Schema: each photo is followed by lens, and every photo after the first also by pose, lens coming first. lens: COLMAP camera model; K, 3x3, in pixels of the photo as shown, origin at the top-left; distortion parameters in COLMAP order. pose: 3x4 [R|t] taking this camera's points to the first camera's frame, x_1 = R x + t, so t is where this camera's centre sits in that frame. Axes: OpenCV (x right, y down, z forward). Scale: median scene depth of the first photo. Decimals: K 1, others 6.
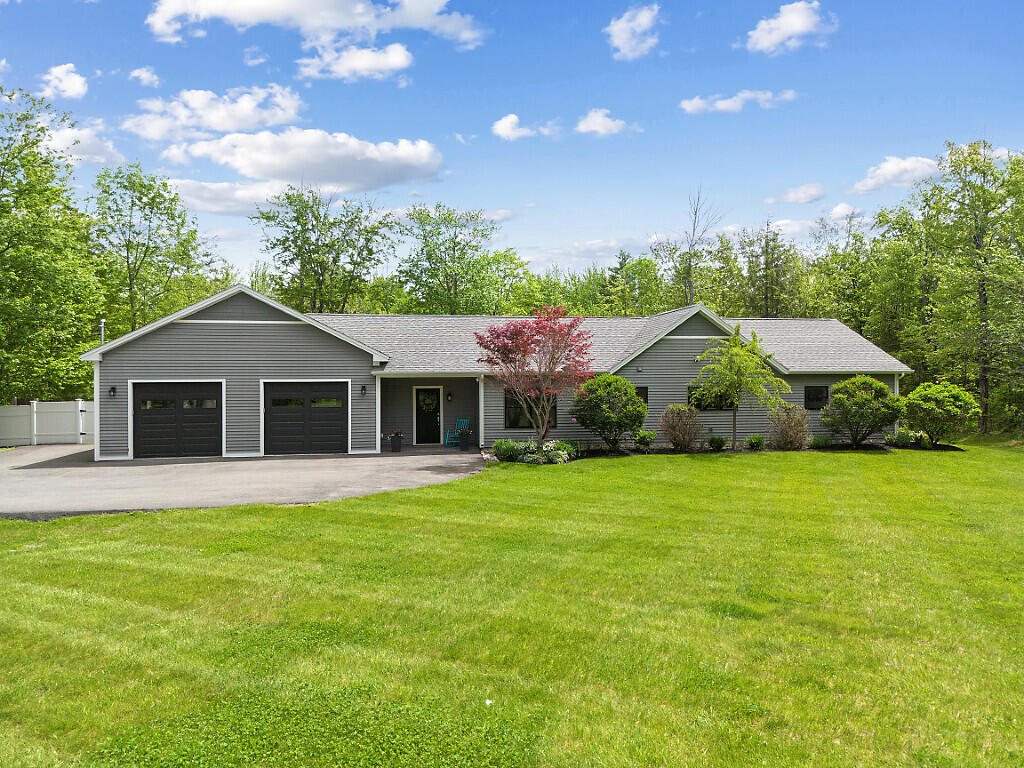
lens RADIAL K [[716.3, 0, 508.0], [0, 716.3, 383.4], [0, 0, 1]] dist [-0.005712, -0.002214]
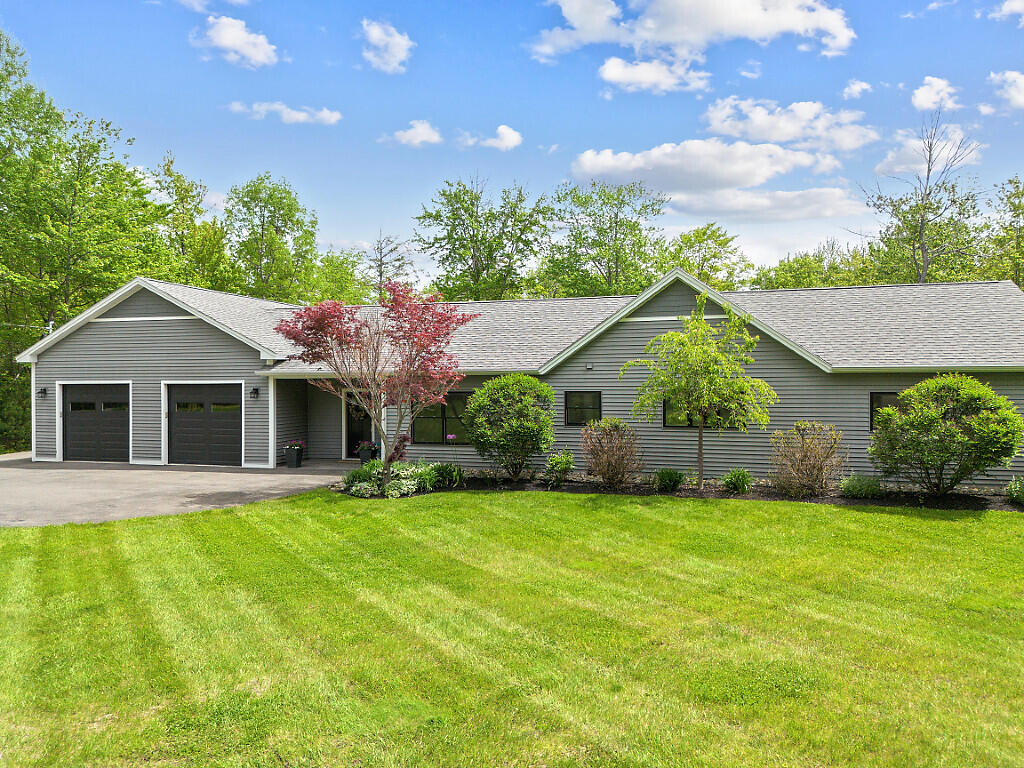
lens RADIAL K [[732.8, 0, 511.3], [0, 732.8, 399.3], [0, 0, 1]] dist [0.000371, -0.000539]
pose [[0.896497, 0.011685, -0.442895, 0.461183], [-0.004782, 0.999849, 0.016699, 0.000181], [0.443023, -0.012853, 0.896418, 0.347979]]
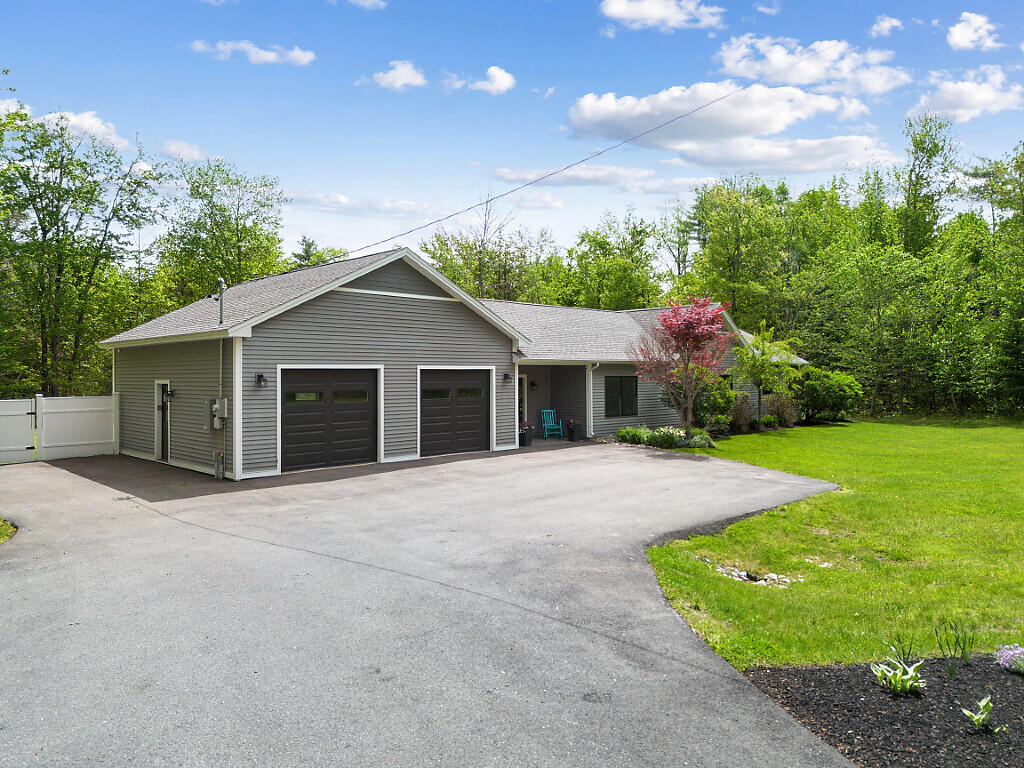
lens RADIAL K [[716.3, 0, 508.0], [0, 716.3, 383.4], [0, 0, 1]] dist [-0.005712, -0.002214]
pose [[0.818369, -0.004927, 0.574672, -0.718621], [-0.001374, 0.999944, 0.010530, 0.005595], [-0.574691, -0.009407, 0.818316, 0.256591]]
